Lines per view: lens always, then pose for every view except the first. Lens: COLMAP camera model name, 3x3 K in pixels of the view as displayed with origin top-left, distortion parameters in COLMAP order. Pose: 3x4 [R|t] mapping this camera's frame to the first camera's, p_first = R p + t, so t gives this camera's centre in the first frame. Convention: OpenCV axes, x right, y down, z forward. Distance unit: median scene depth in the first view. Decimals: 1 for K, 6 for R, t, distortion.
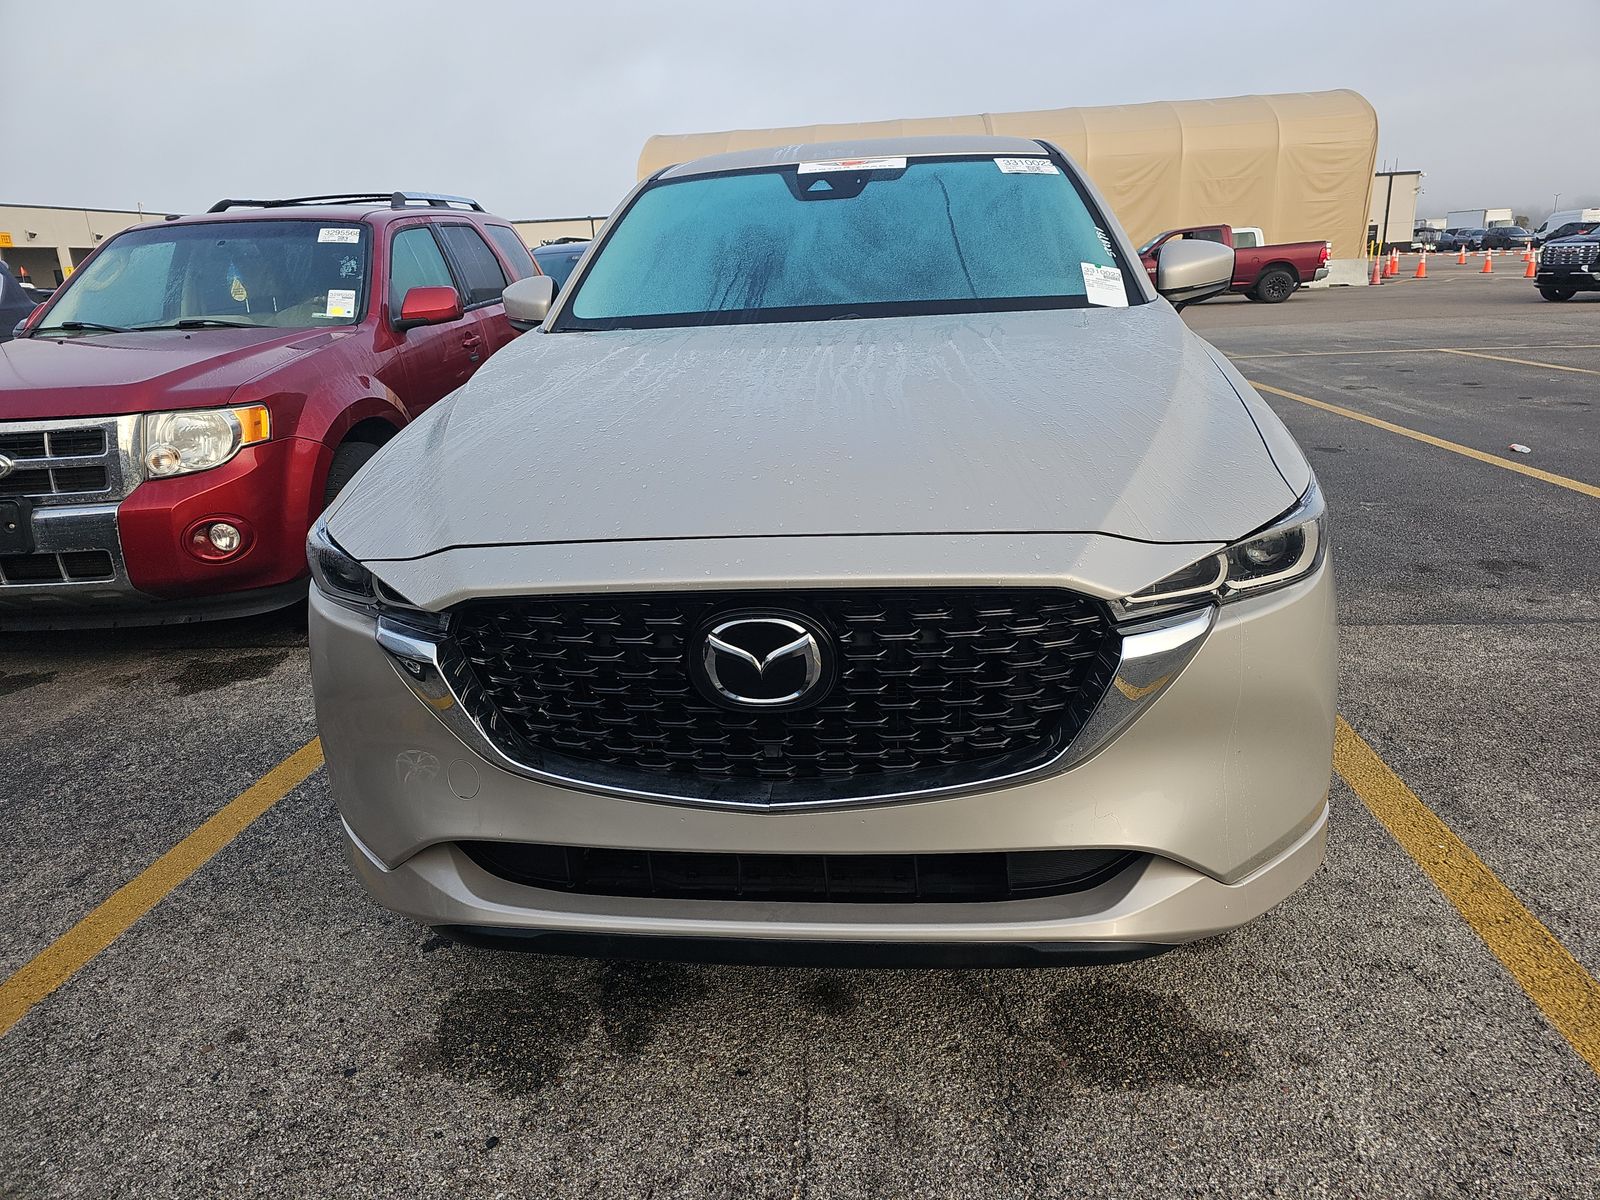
lens RADIAL K [[1049.2, 0, 800.0], [0, 1049.2, 600.0], [0, 0, 1]] dist [0.050718, -0.035647]
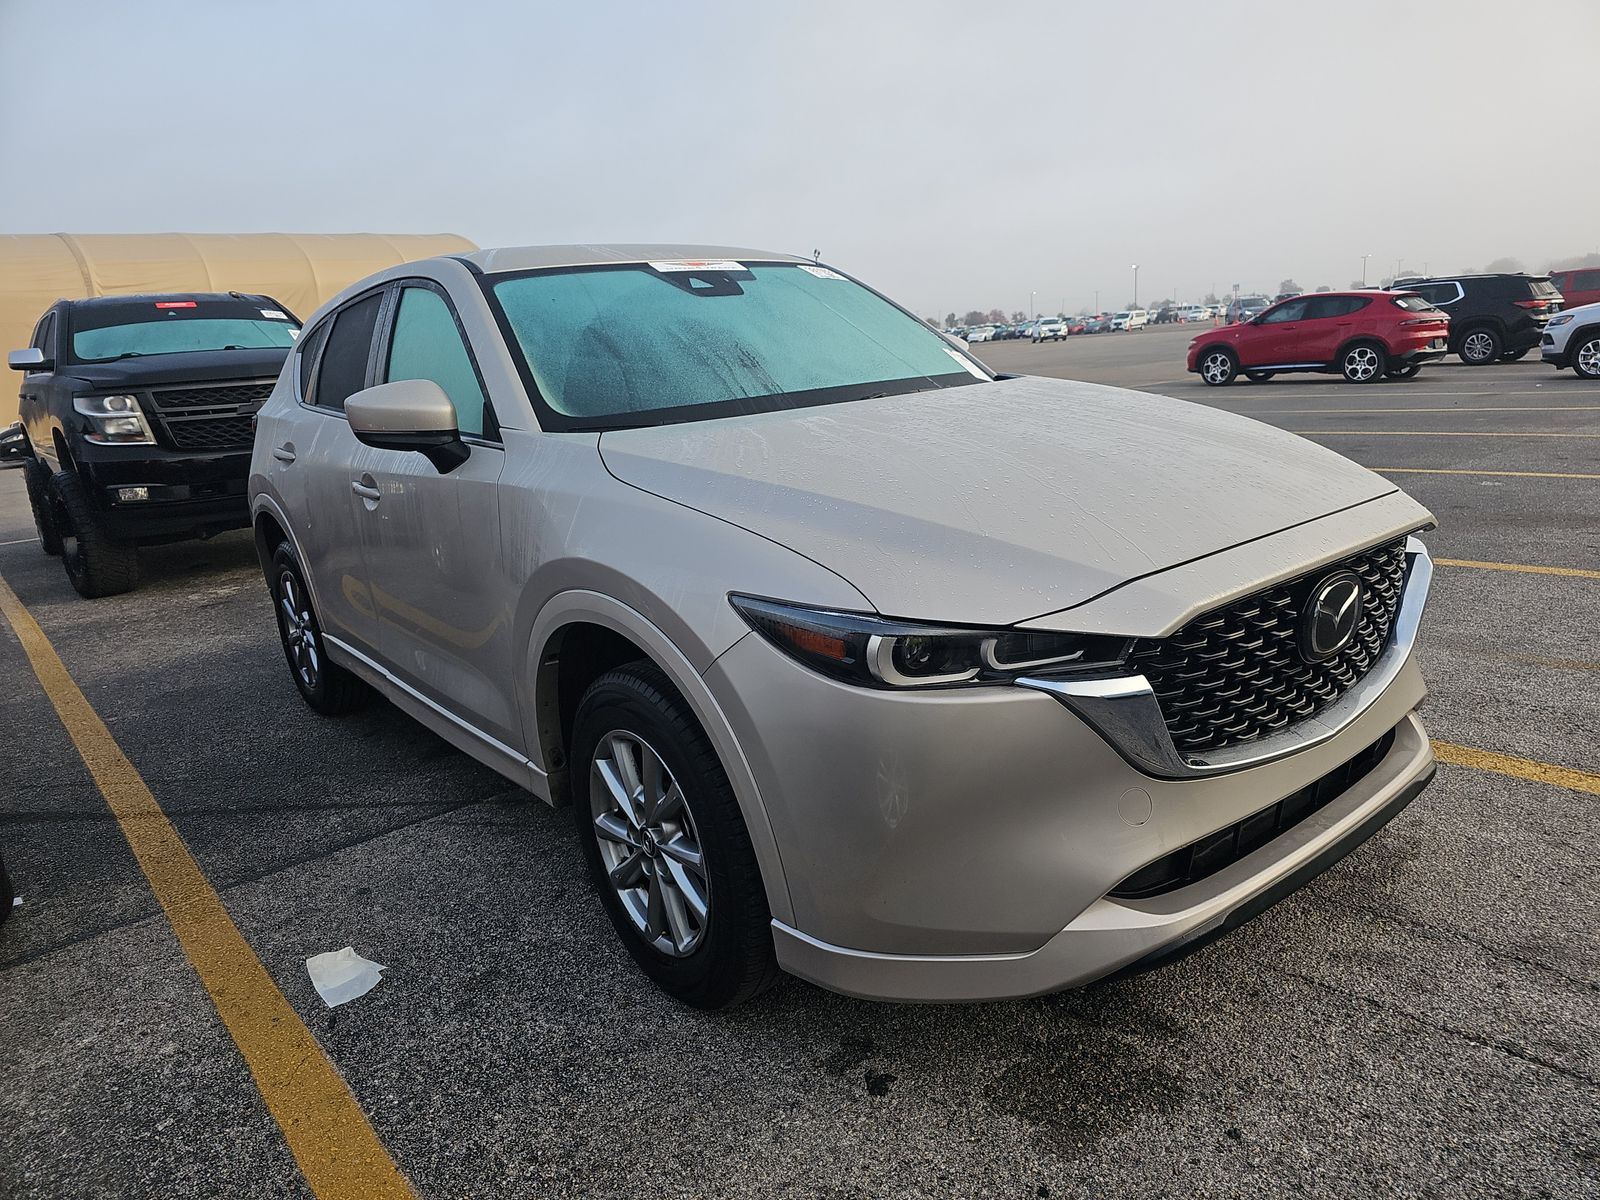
lens RADIAL K [[1049.2, 0, 800.0], [0, 1049.2, 600.0], [0, 0, 1]] dist [0.050718, -0.035647]
pose [[0.682904, -0.183891, 0.706984, -1.181219], [0.224915, 0.973713, 0.036014, -0.170854], [-0.695022, 0.134417, 0.706312, 0.401602]]
